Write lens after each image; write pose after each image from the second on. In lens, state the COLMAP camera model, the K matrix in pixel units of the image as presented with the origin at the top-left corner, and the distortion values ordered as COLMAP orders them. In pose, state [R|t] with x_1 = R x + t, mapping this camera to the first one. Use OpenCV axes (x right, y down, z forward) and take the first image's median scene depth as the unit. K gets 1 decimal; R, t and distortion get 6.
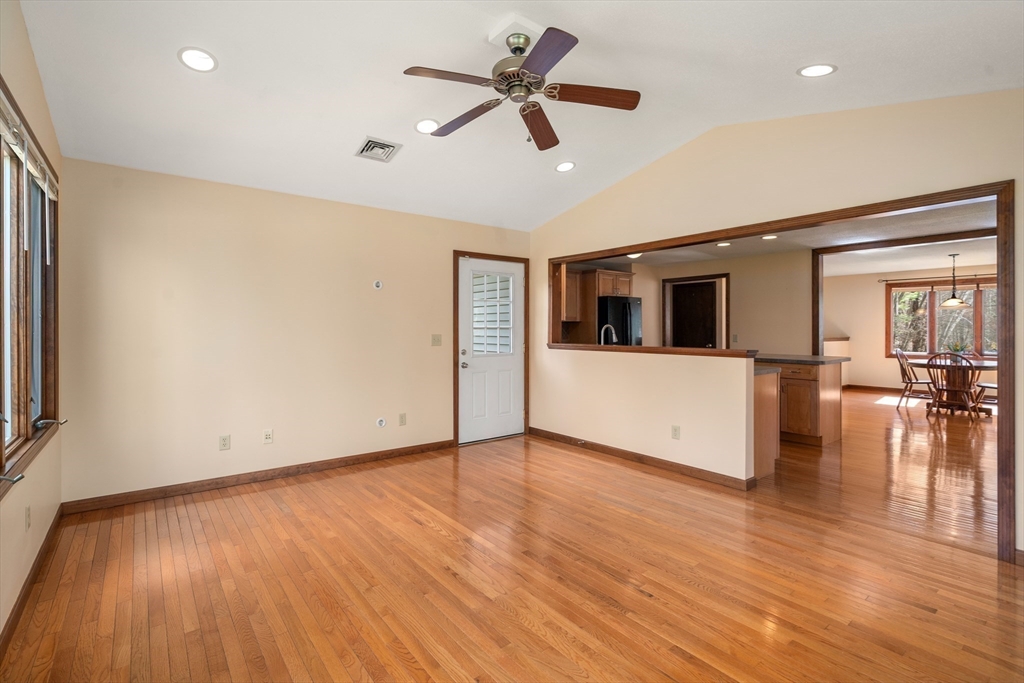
lens RADIAL K [[474.8, 0, 509.8], [0, 474.8, 328.3], [0, 0, 1]] dist [-0.001393, 0.000942]
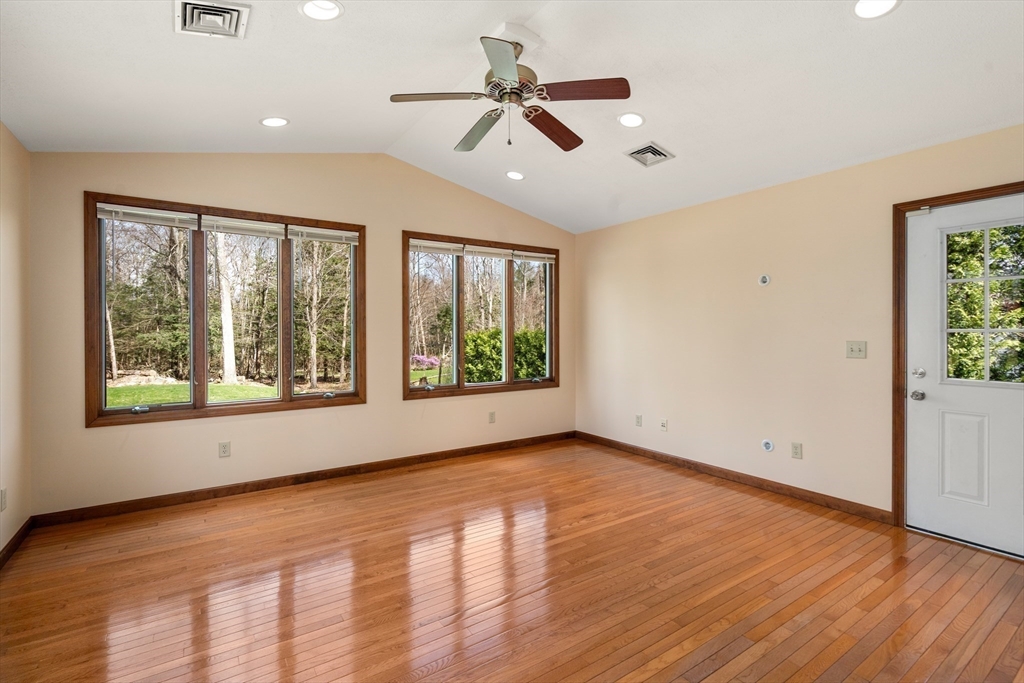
lens RADIAL K [[474.8, 0, 508.6], [0, 474.8, 333.4], [0, 0, 1]] dist [-0.001393, 0.000942]
pose [[-0.068674, 0.005574, -0.997624, 0.527085], [0.002474, 0.999982, 0.005417, -0.003129], [0.997636, -0.002096, -0.068686, 0.541760]]
